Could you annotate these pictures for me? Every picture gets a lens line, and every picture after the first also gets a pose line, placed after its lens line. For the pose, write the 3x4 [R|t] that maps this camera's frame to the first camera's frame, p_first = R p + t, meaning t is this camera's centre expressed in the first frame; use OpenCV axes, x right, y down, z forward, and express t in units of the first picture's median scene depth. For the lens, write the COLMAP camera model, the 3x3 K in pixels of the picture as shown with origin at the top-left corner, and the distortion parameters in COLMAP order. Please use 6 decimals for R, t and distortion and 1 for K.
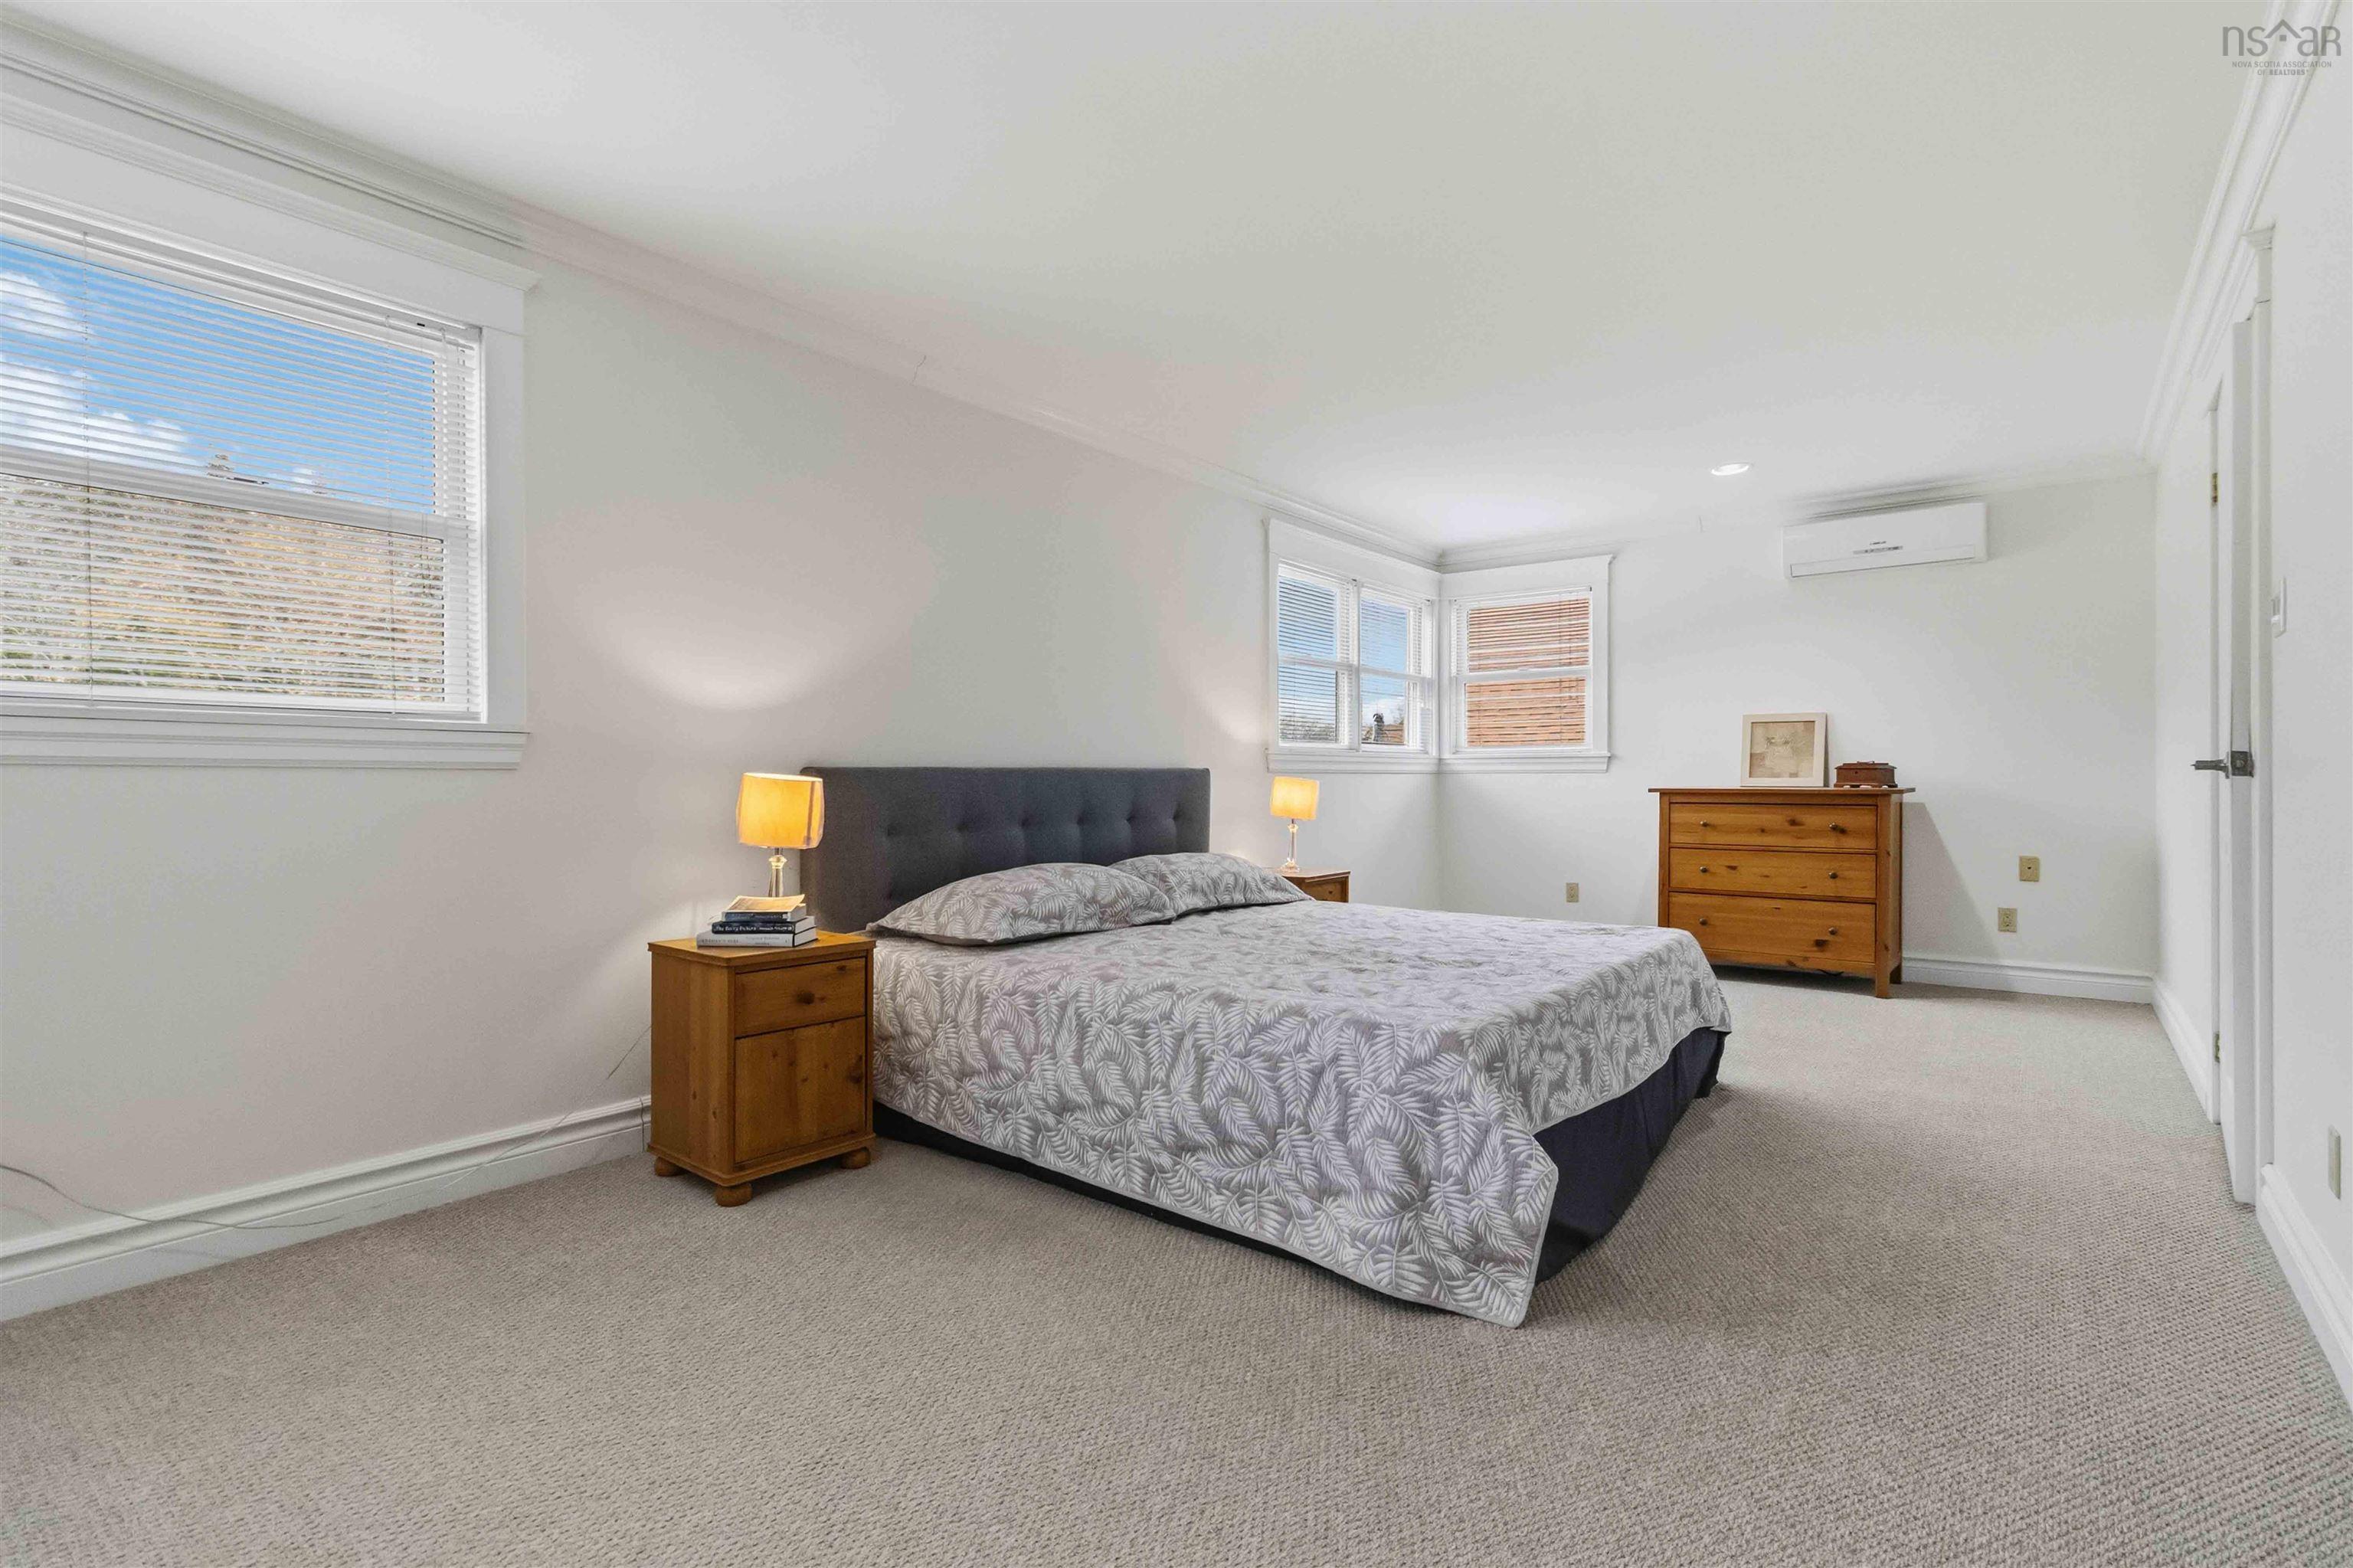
lens RADIAL K [[1111.7, 0, 1178.8], [0, 1111.7, 786.7], [0, 0, 1]] dist [0.000627, 0.000497]
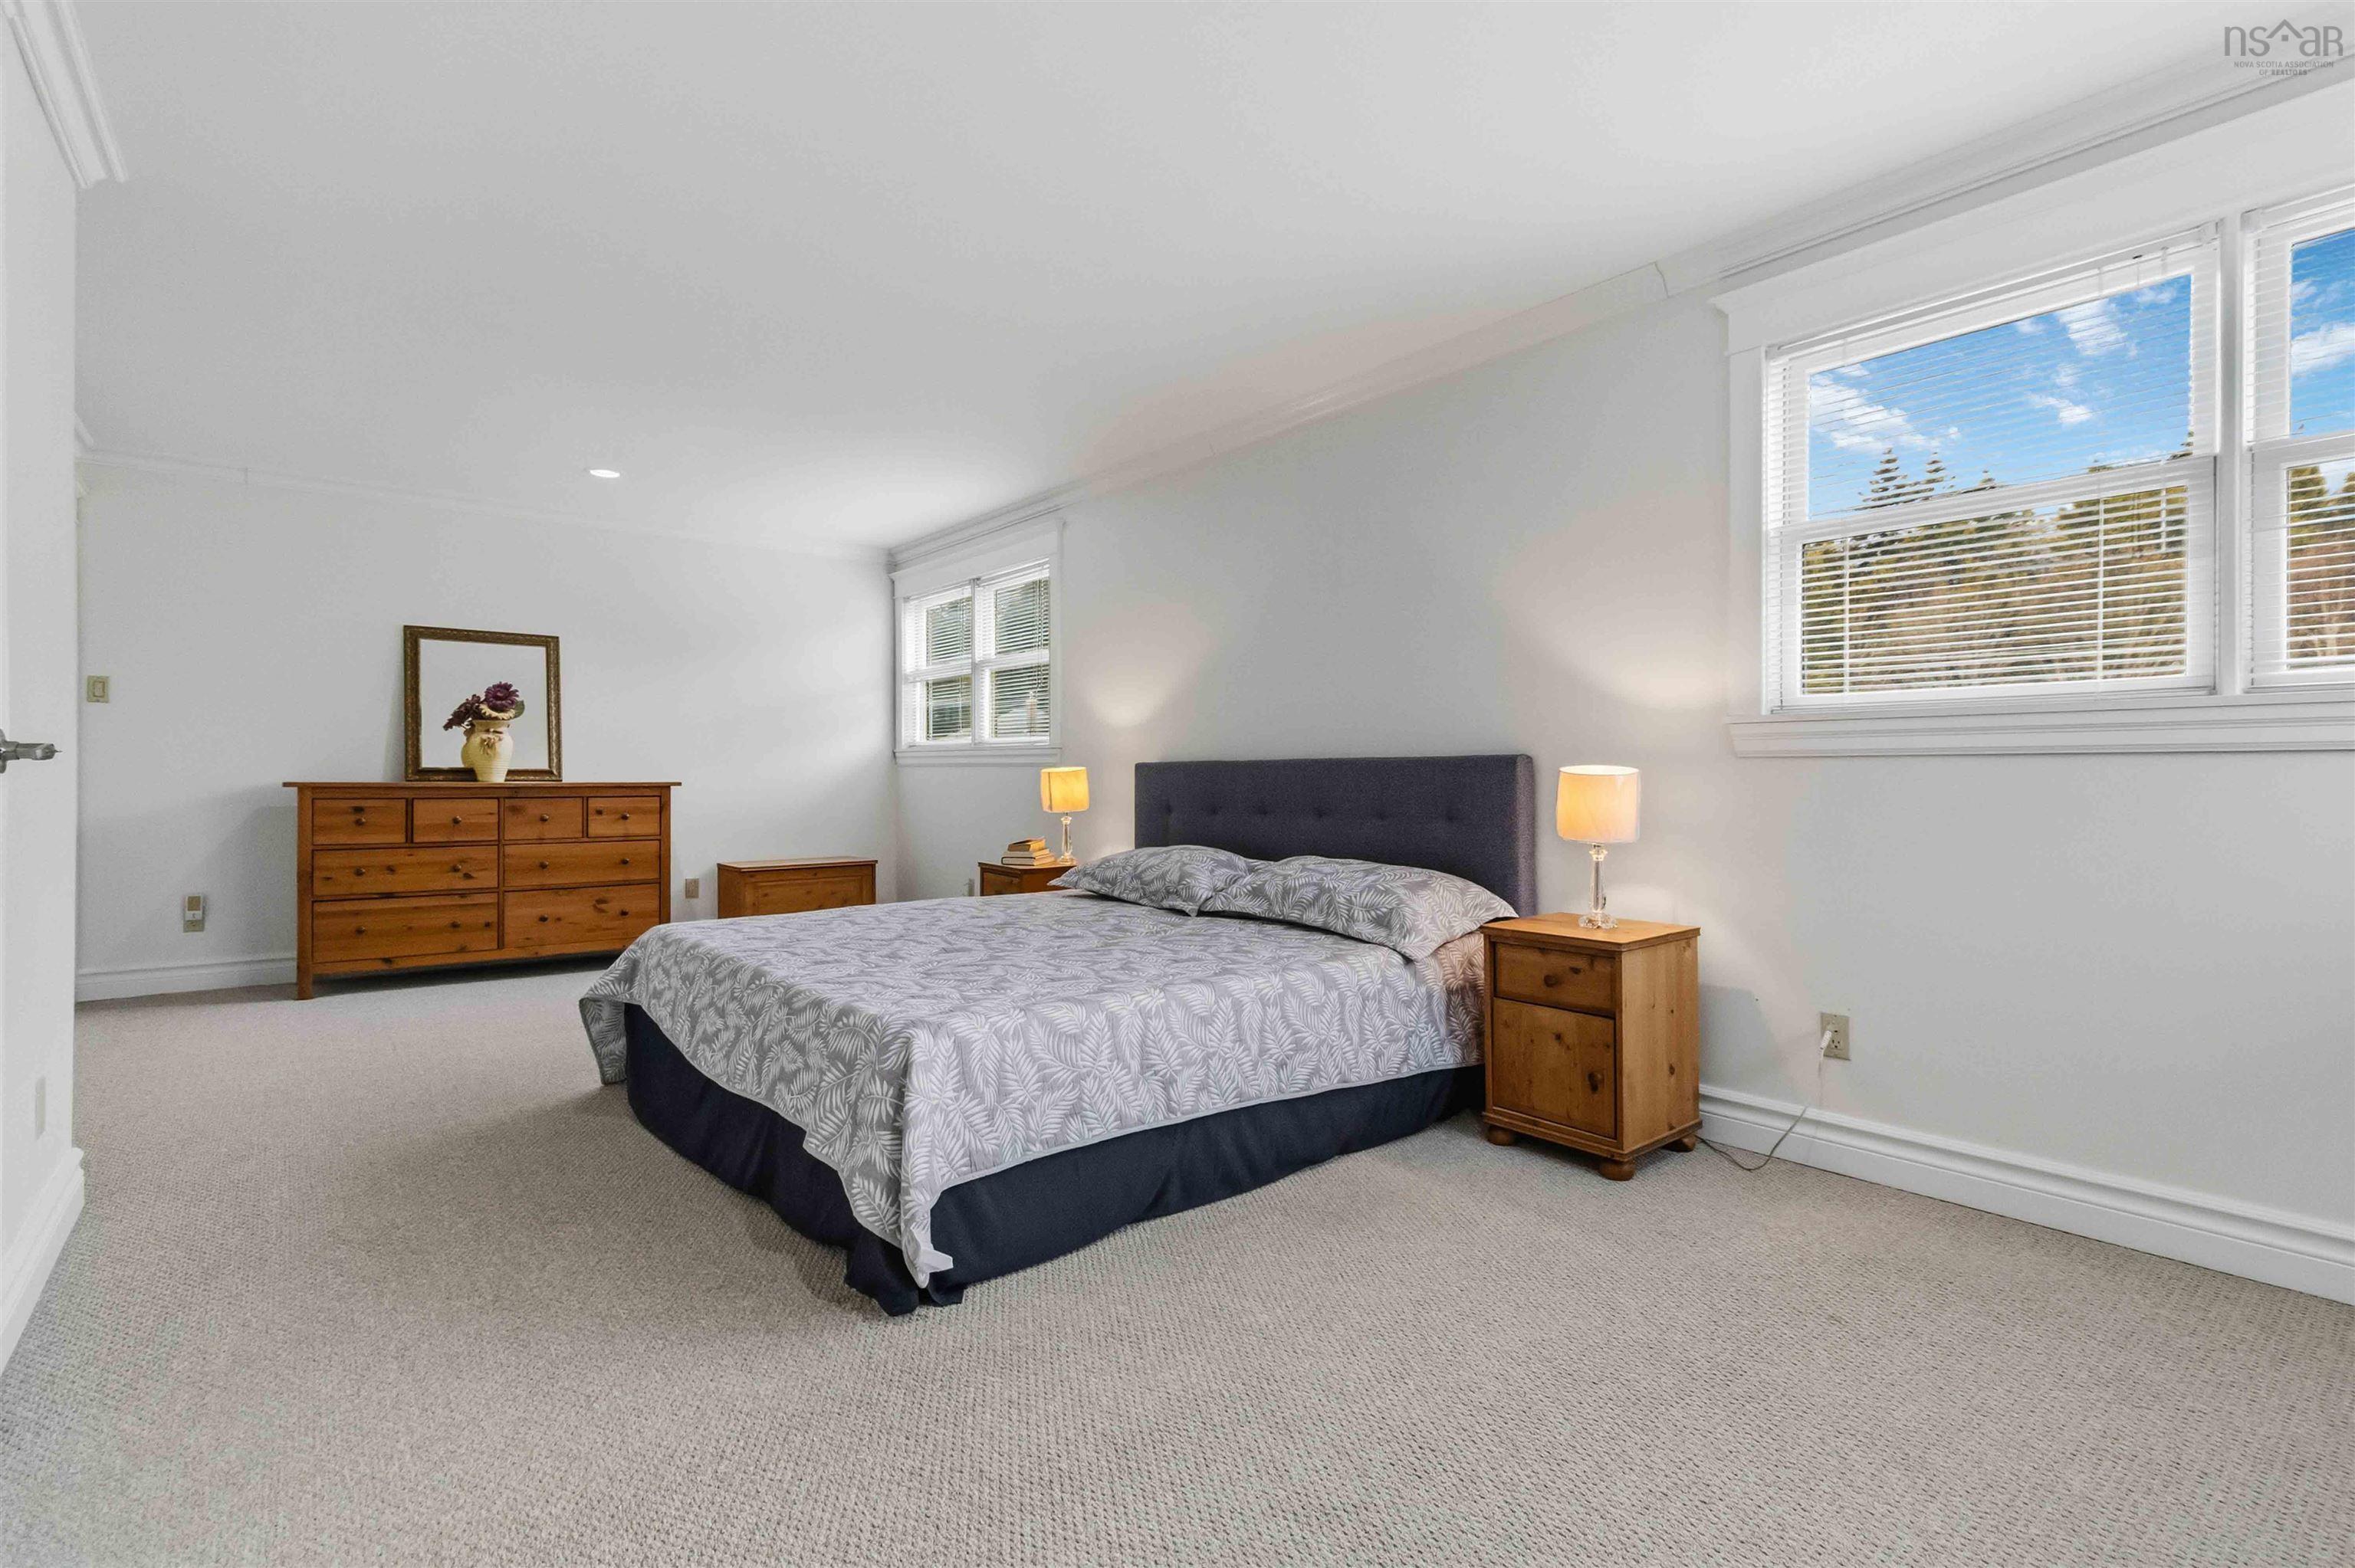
lens RADIAL K [[1112.5, 0, 1177.5], [0, 1112.5, 773.8], [0, 0, 1]] dist [0.000627, 0.000497]
pose [[-0.247494, 0.002771, -0.968886, 1.027316], [-0.000577, 0.999995, 0.003007, -0.006787], [0.968889, 0.001303, -0.247491, 1.330615]]
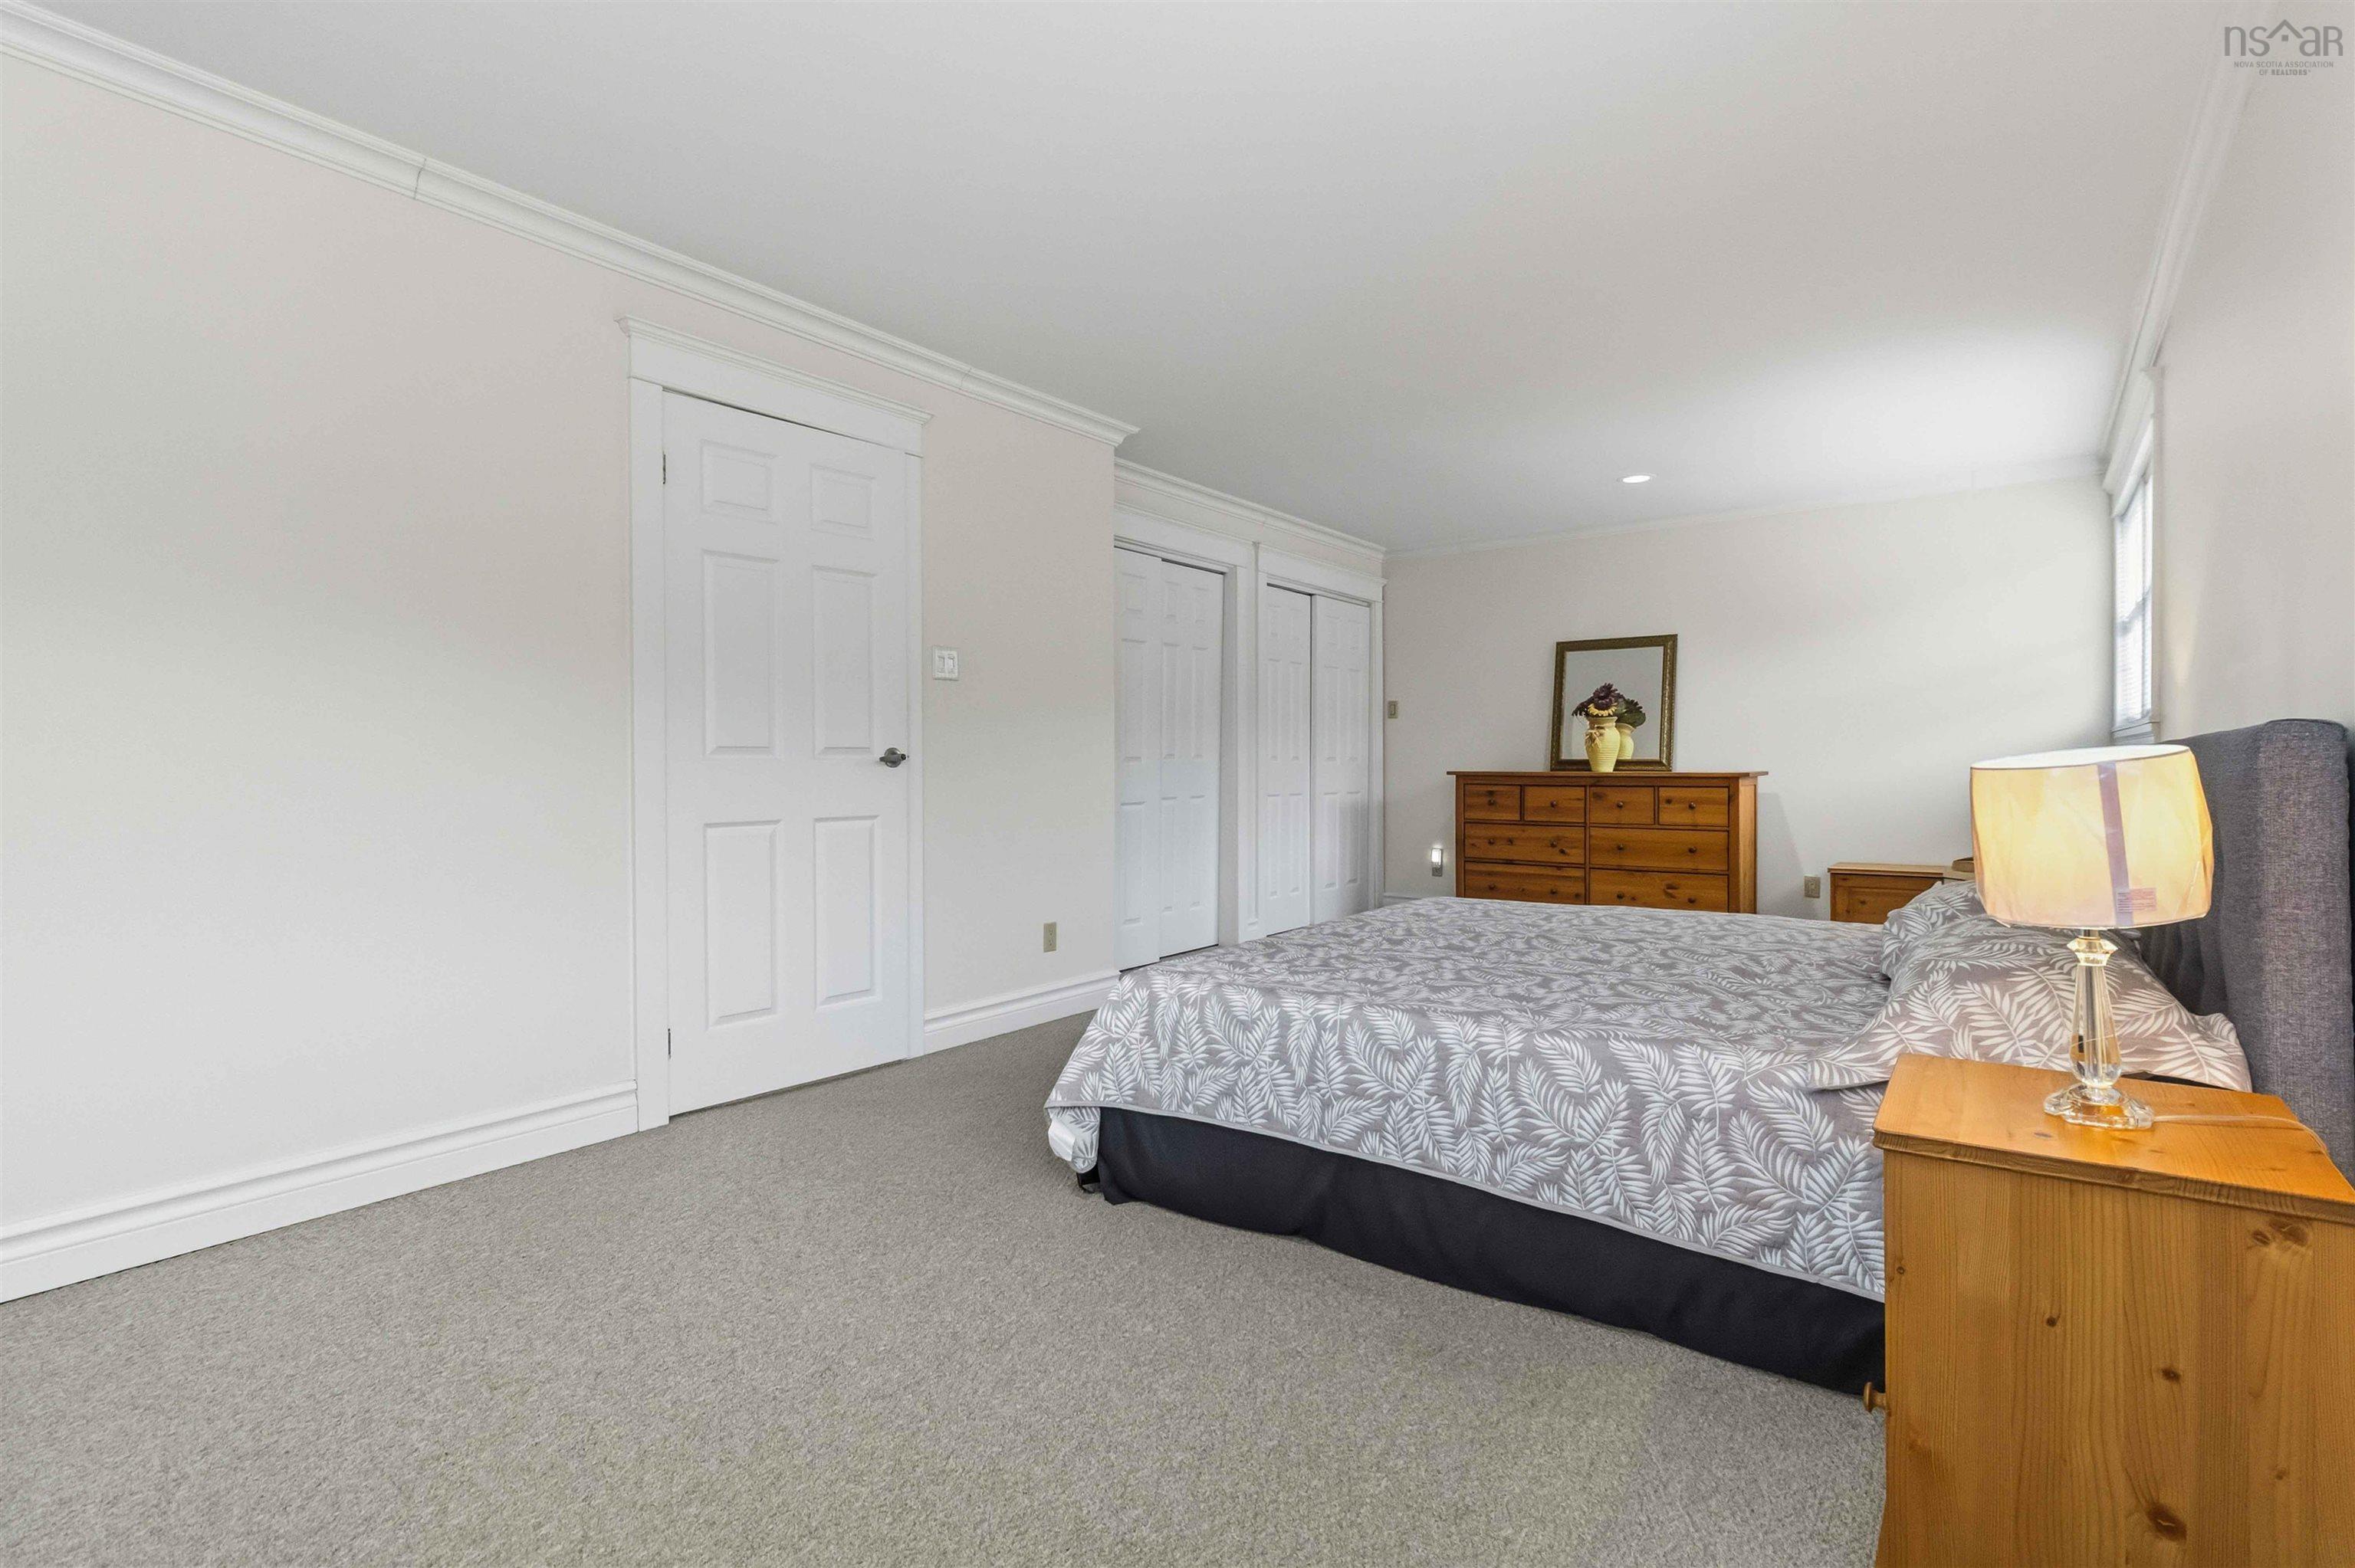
lens RADIAL K [[1112.5, 0, 1172.9], [0, 1112.5, 780.5], [0, 0, 1]] dist [0.000627, 0.000497]
pose [[-0.999963, 0.006615, -0.005506, 0.726552], [0.006536, 0.999876, 0.014330, -0.006484], [0.005600, 0.014294, -0.999882, 1.565479]]
